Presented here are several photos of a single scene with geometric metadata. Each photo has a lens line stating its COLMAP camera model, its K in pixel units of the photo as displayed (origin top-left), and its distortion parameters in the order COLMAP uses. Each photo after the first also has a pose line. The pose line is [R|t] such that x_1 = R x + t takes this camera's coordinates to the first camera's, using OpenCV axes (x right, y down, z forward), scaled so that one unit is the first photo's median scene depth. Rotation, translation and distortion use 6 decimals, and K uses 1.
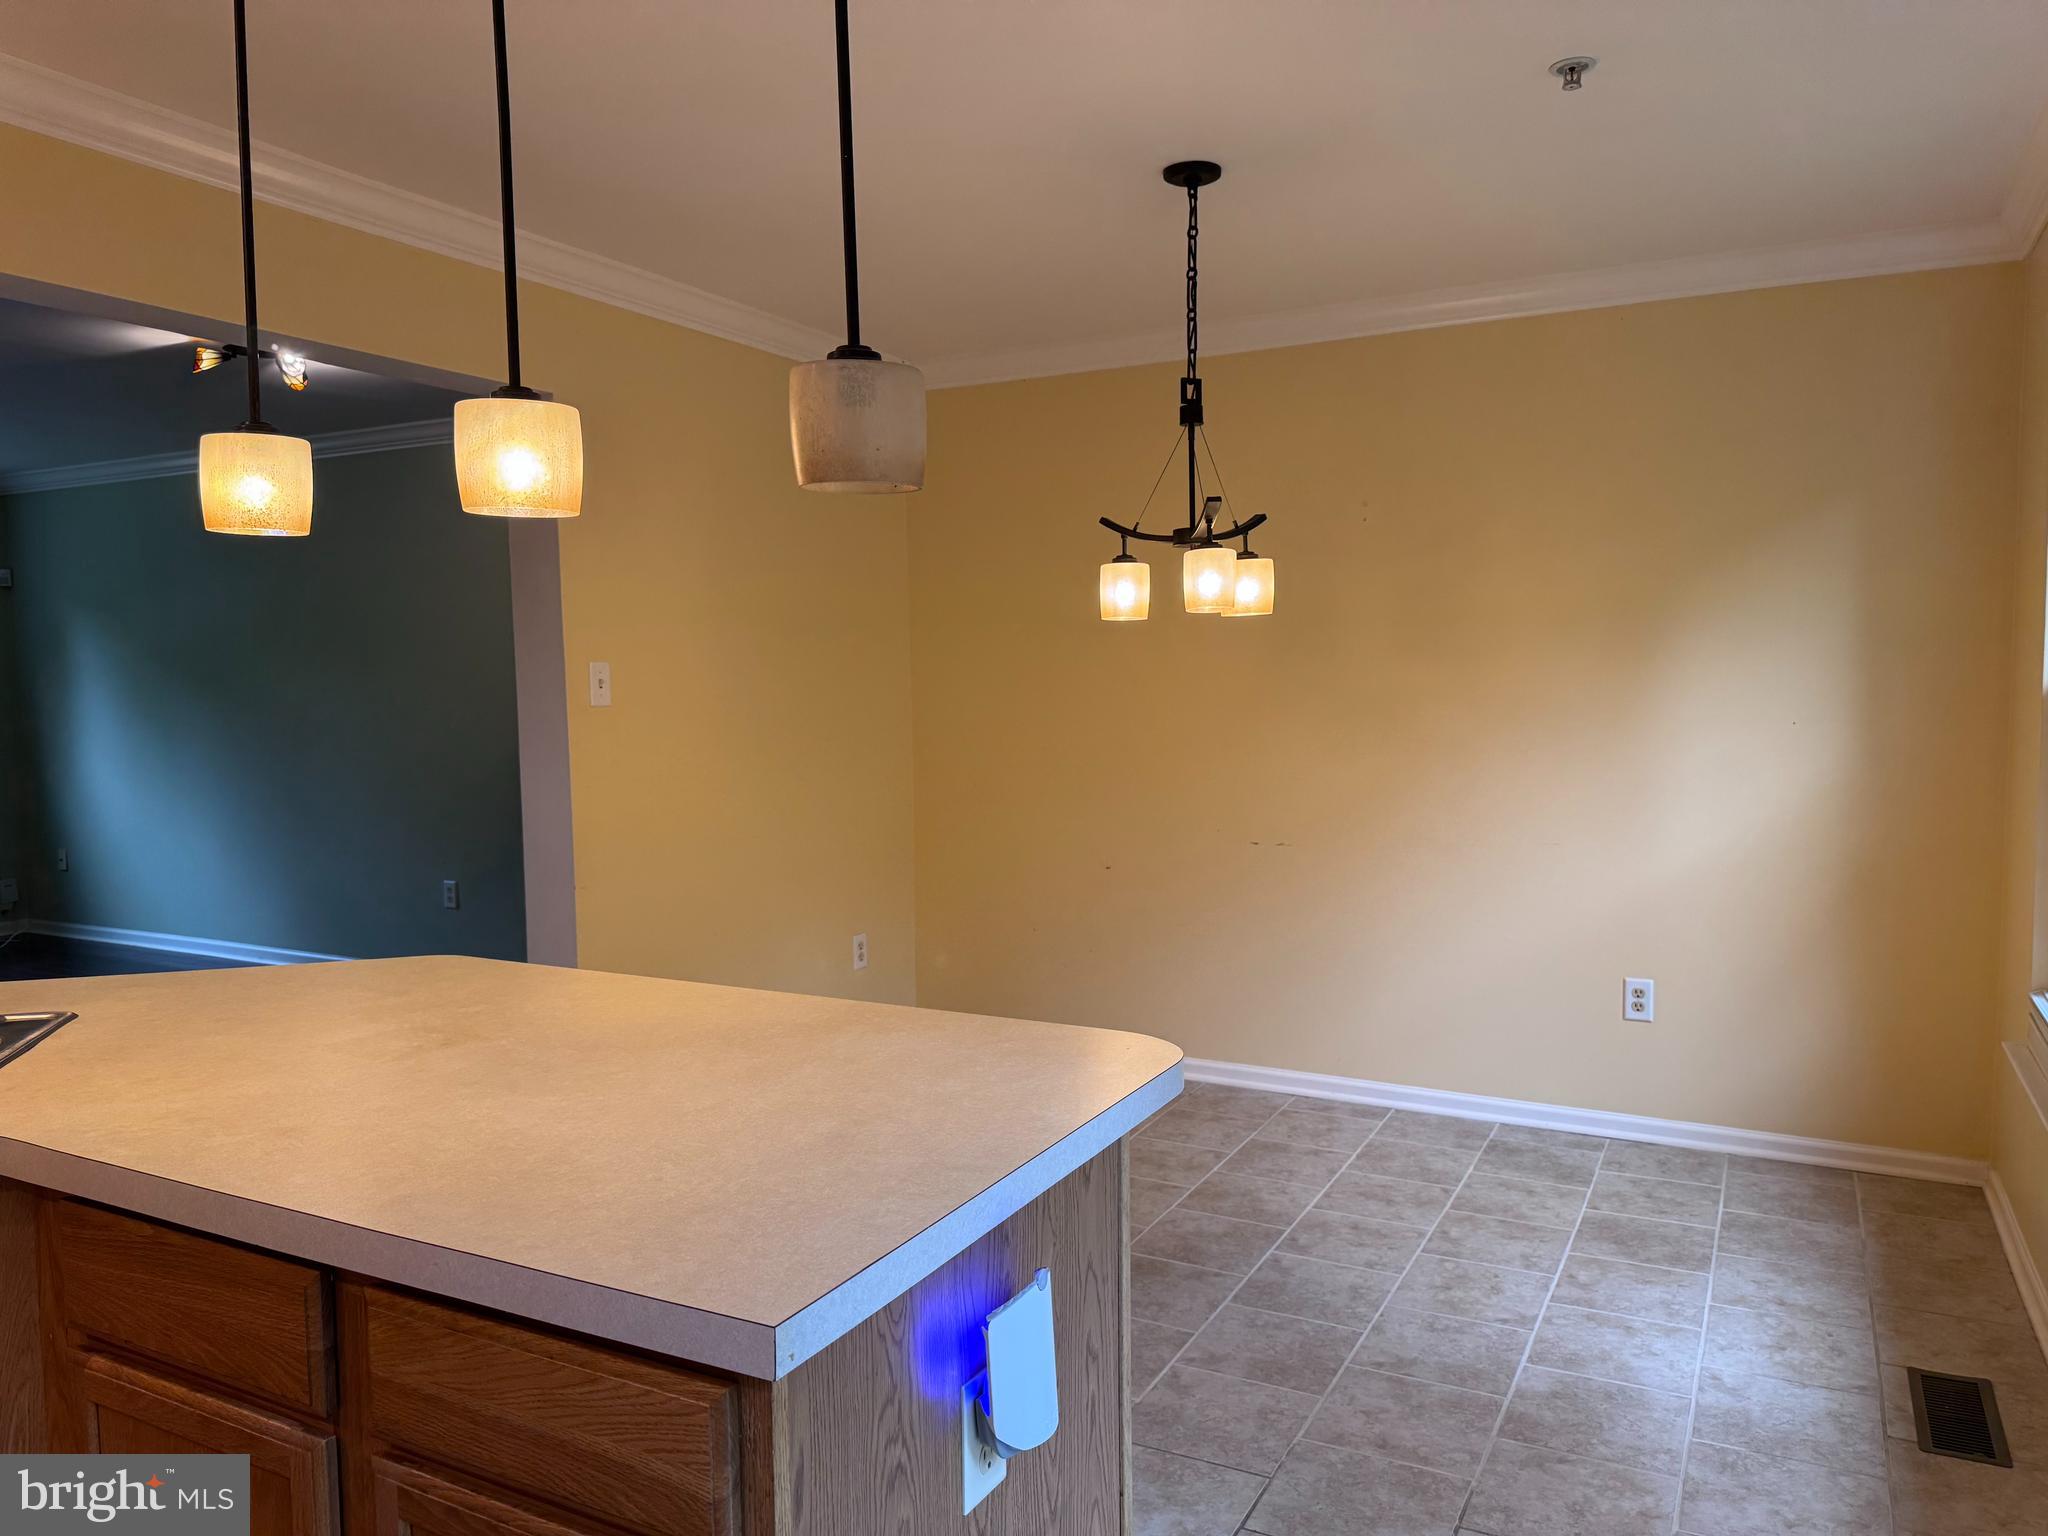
lens RADIAL K [[1446.5, 0, 1028.9], [0, 1446.5, 778.7], [0, 0, 1]] dist [0.022700, -0.032121]
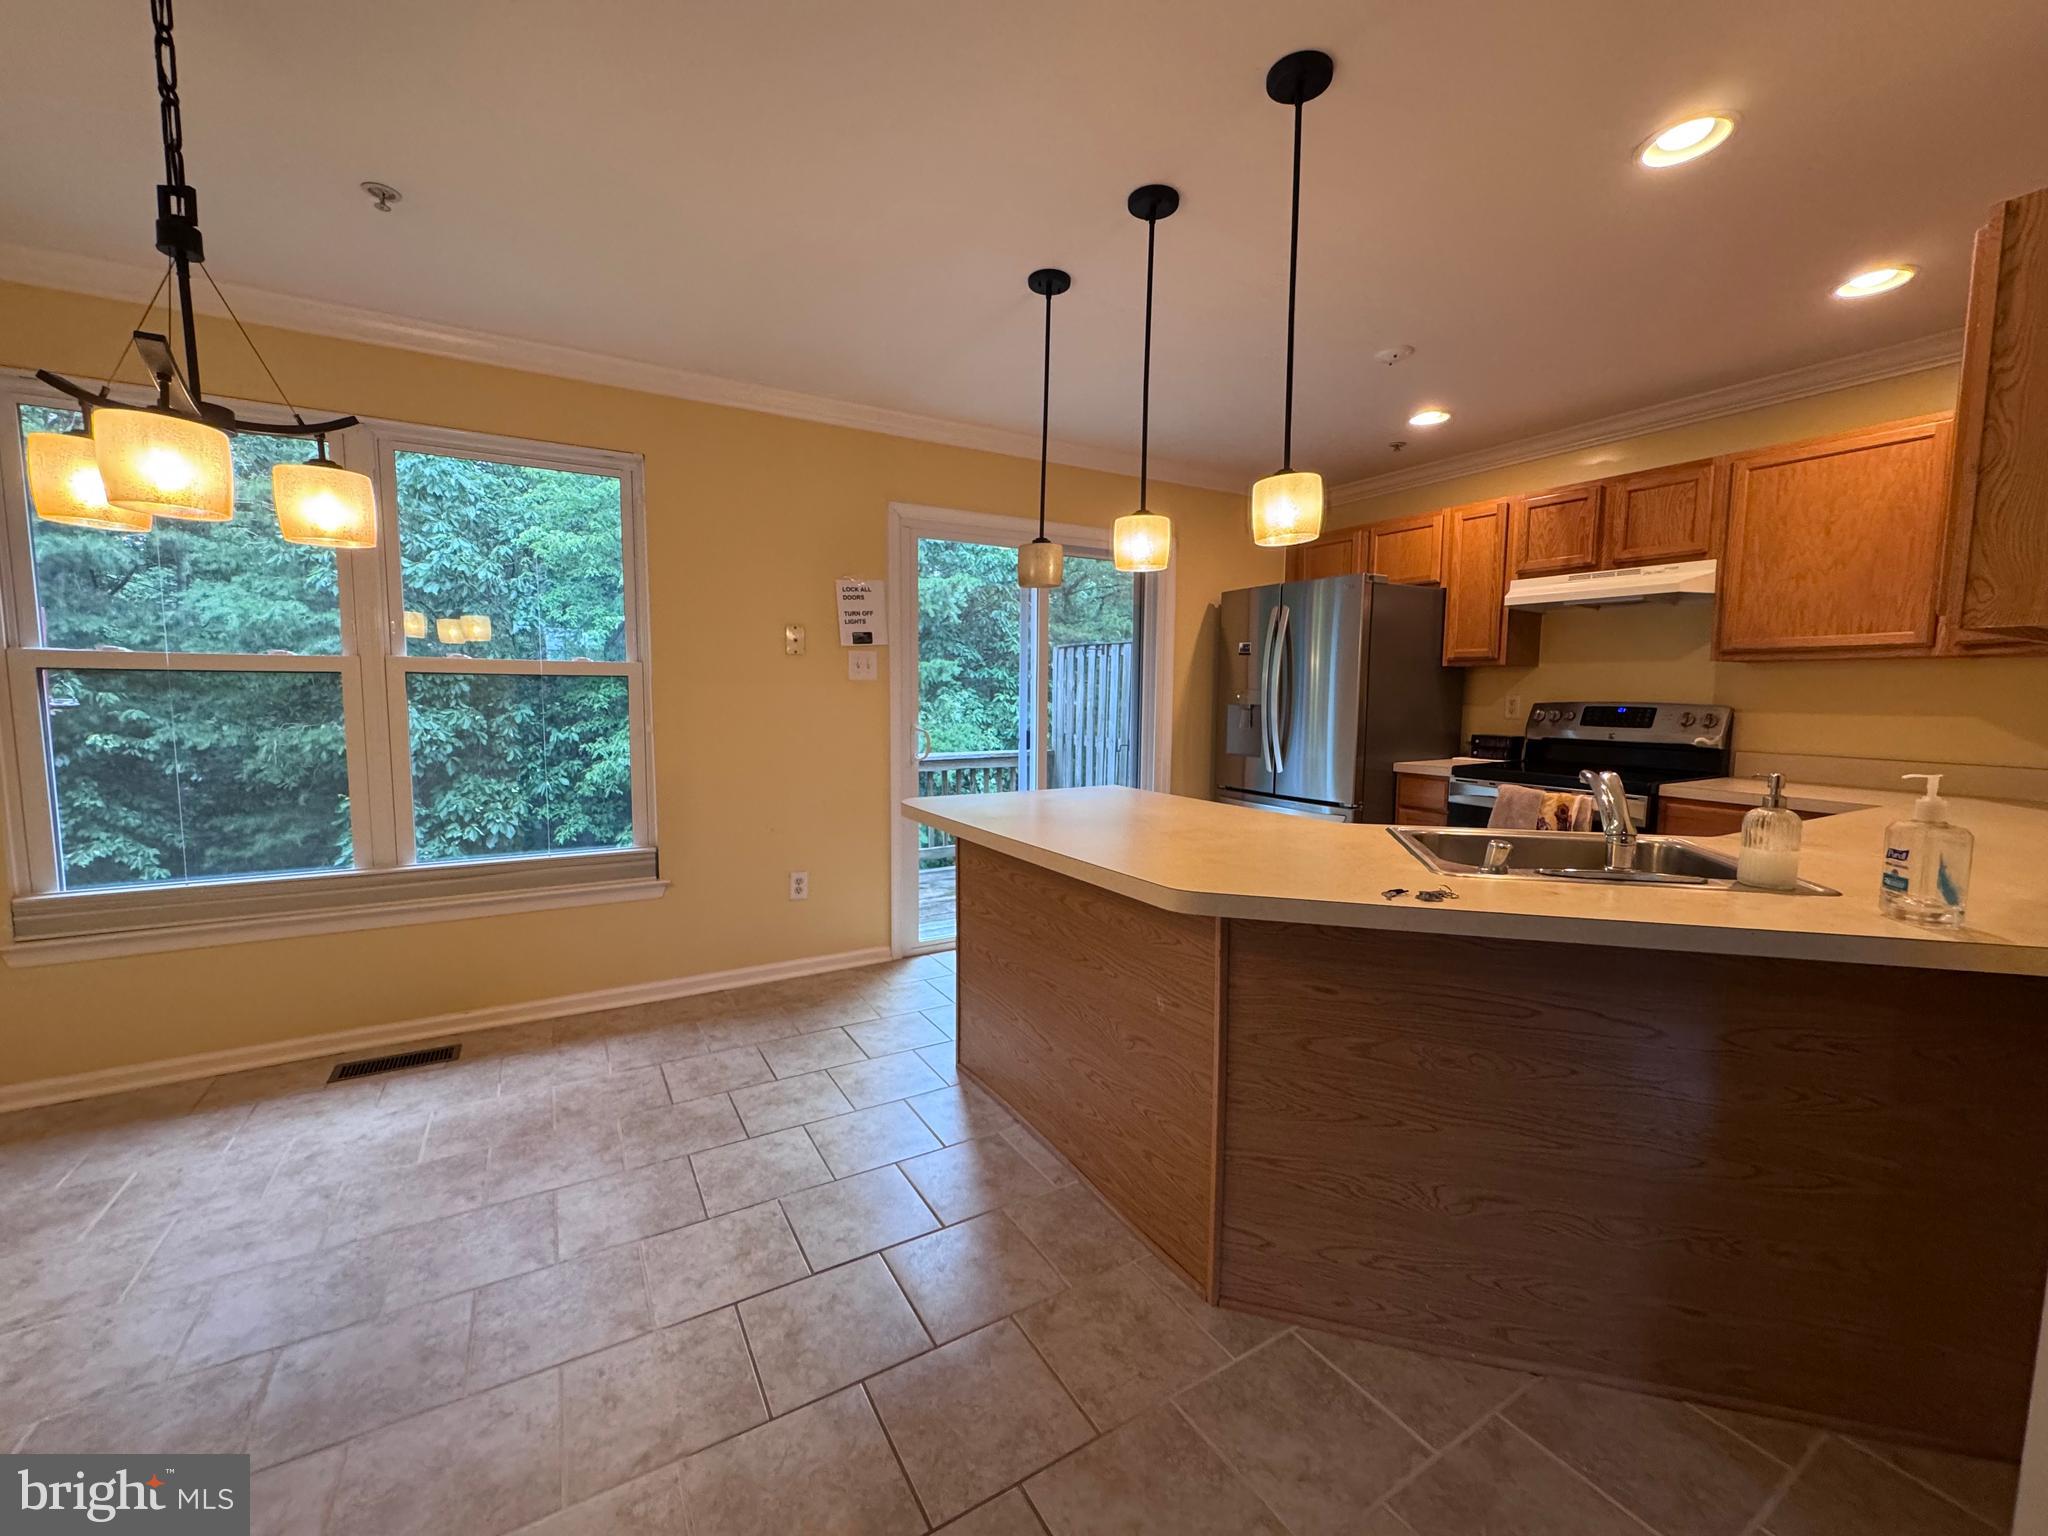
lens RADIAL K [[820.4, 0, 1022.4], [0, 820.4, 769.0], [0, 0, 1]] dist [-0.001773, -0.000096]
pose [[-0.849221, -0.043850, 0.526213, -0.538495], [0.040774, 0.988125, 0.148145, -0.045873], [-0.526460, 0.147264, -0.837349, 1.355760]]
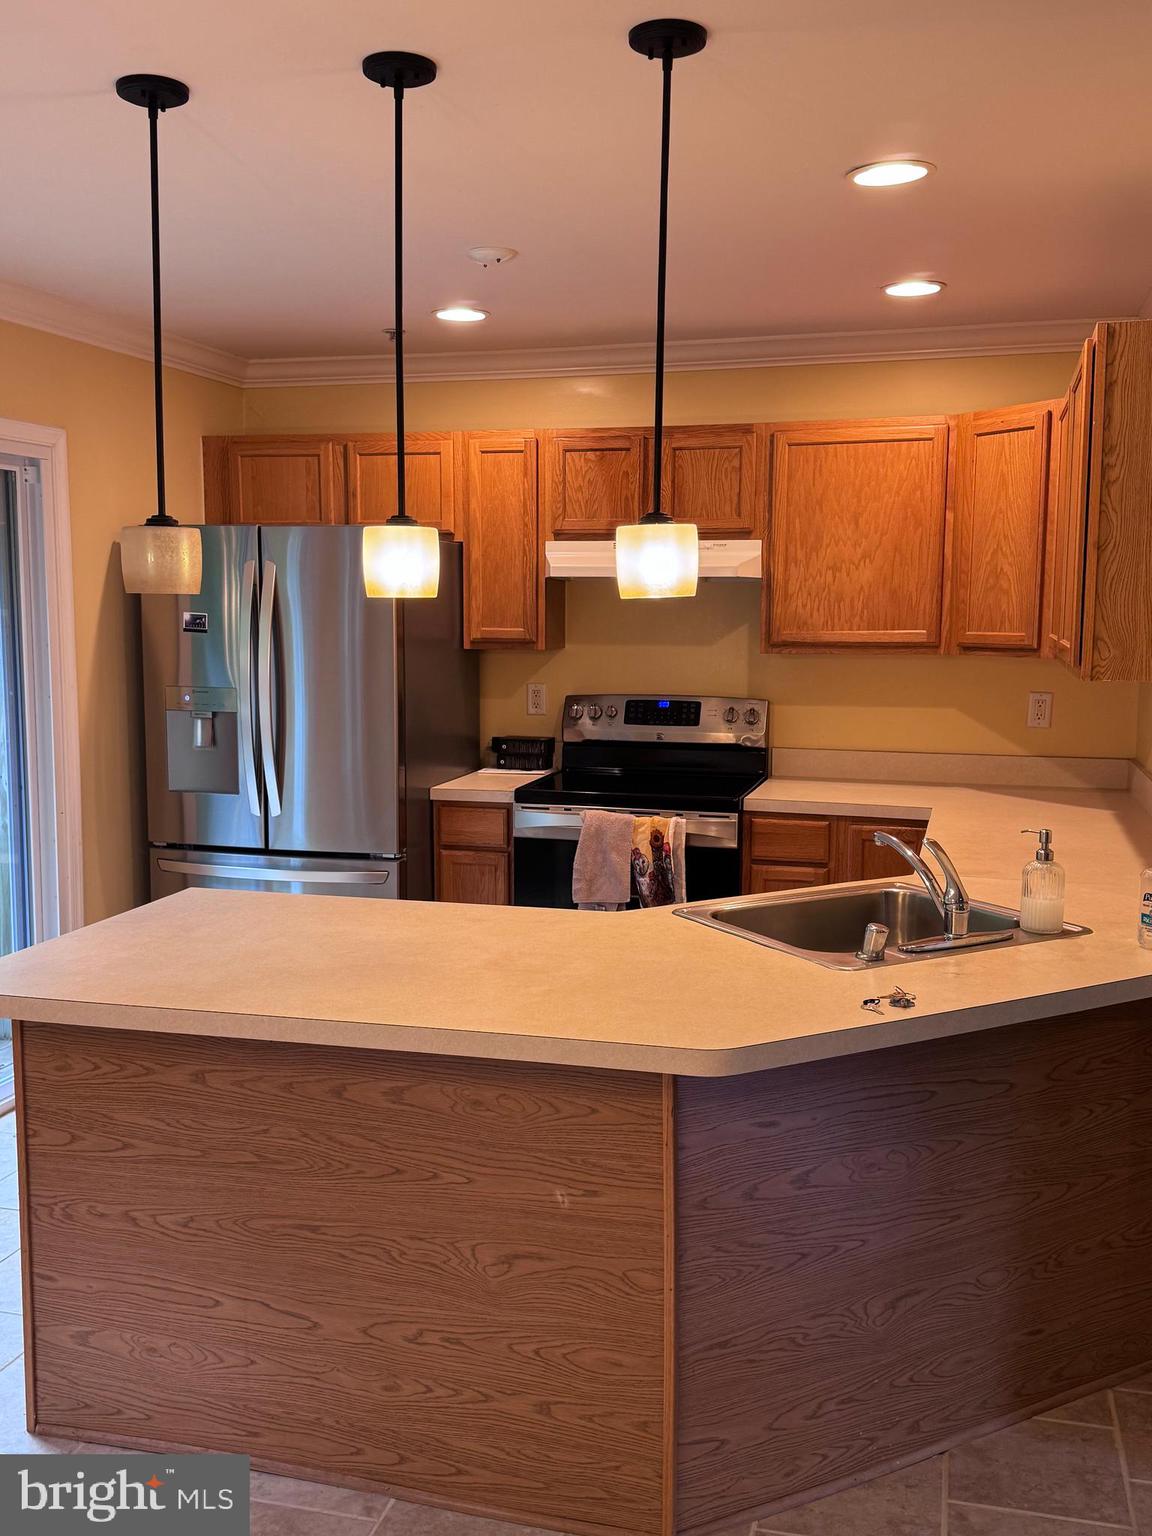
lens RADIAL K [[1435.7, 0, 579.5], [0, 1435.7, 761.2], [0, 0, 1]] dist [0.190950, -0.402266]
pose [[-0.975829, 0.033120, -0.216011, -0.123032], [-0.006727, 0.983428, 0.181172, -0.180556], [0.218432, 0.178246, -0.959435, 1.580220]]
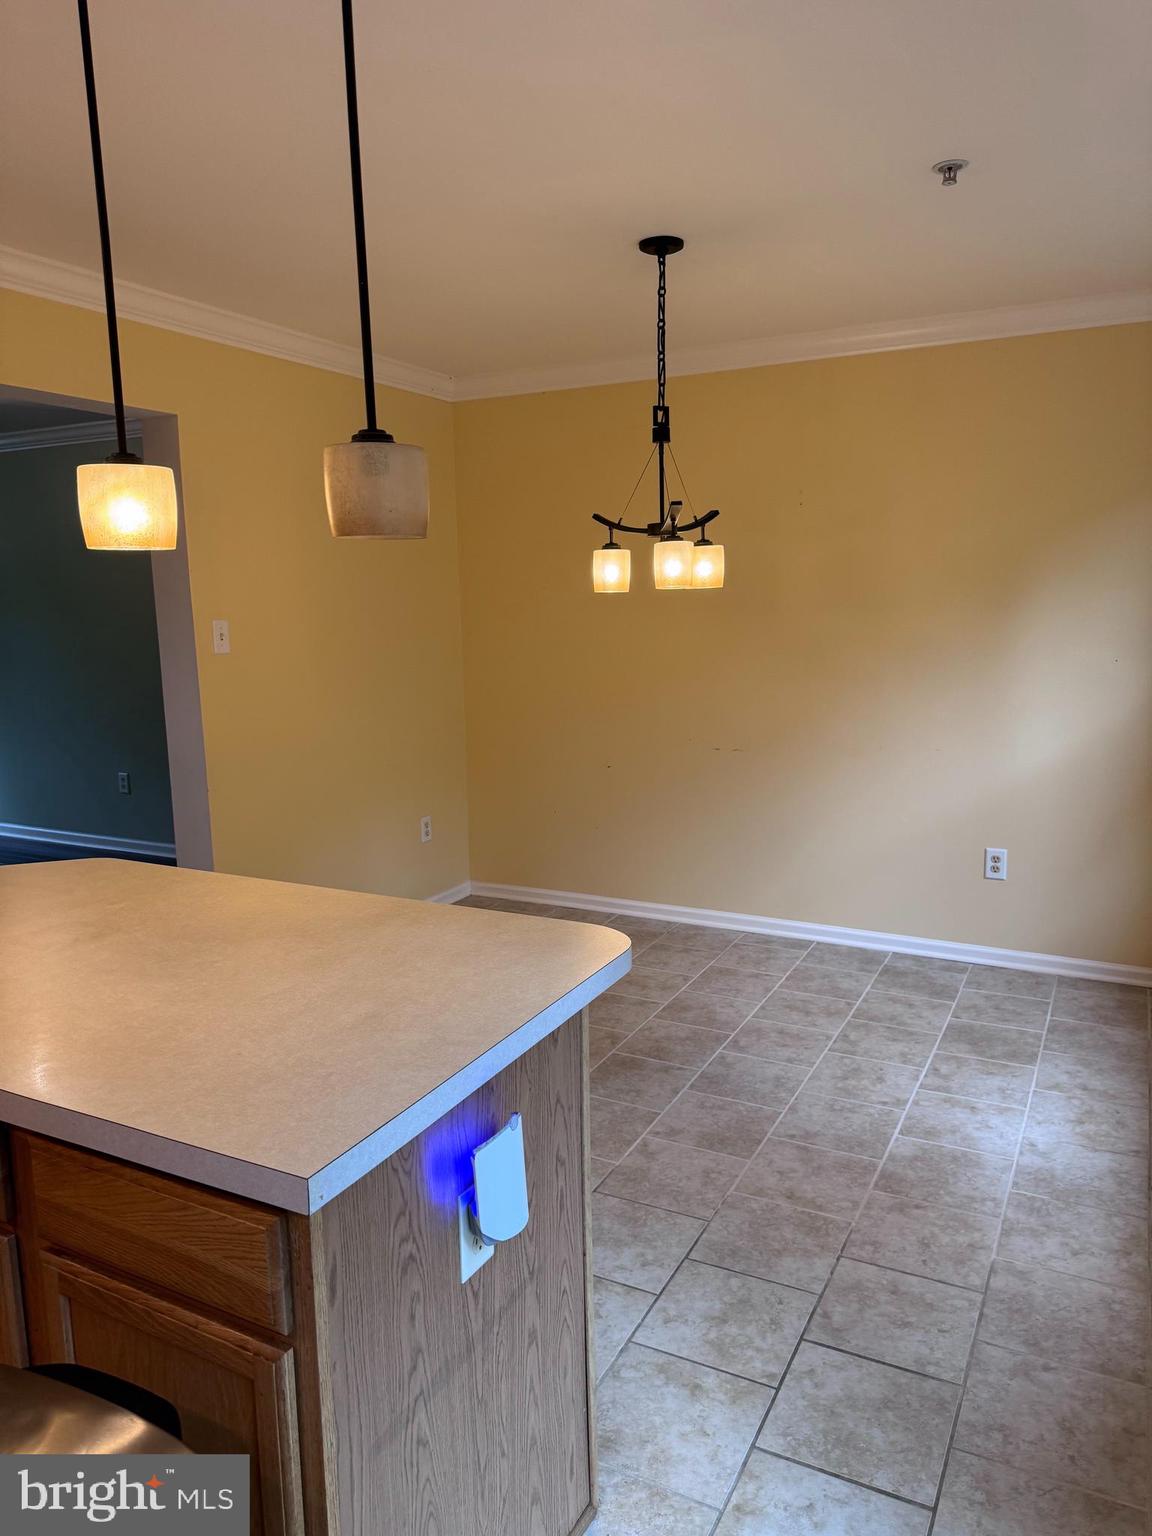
lens RADIAL K [[1075.7, 0, 571.4], [0, 1075.7, 769.8], [0, 0, 1]] dist [0.074876, -0.130598]
pose [[0.999971, -0.006695, 0.003529, 0.029946], [0.006366, 0.996240, 0.086400, -0.040151], [-0.004094, -0.086375, 0.996254, -0.006665]]
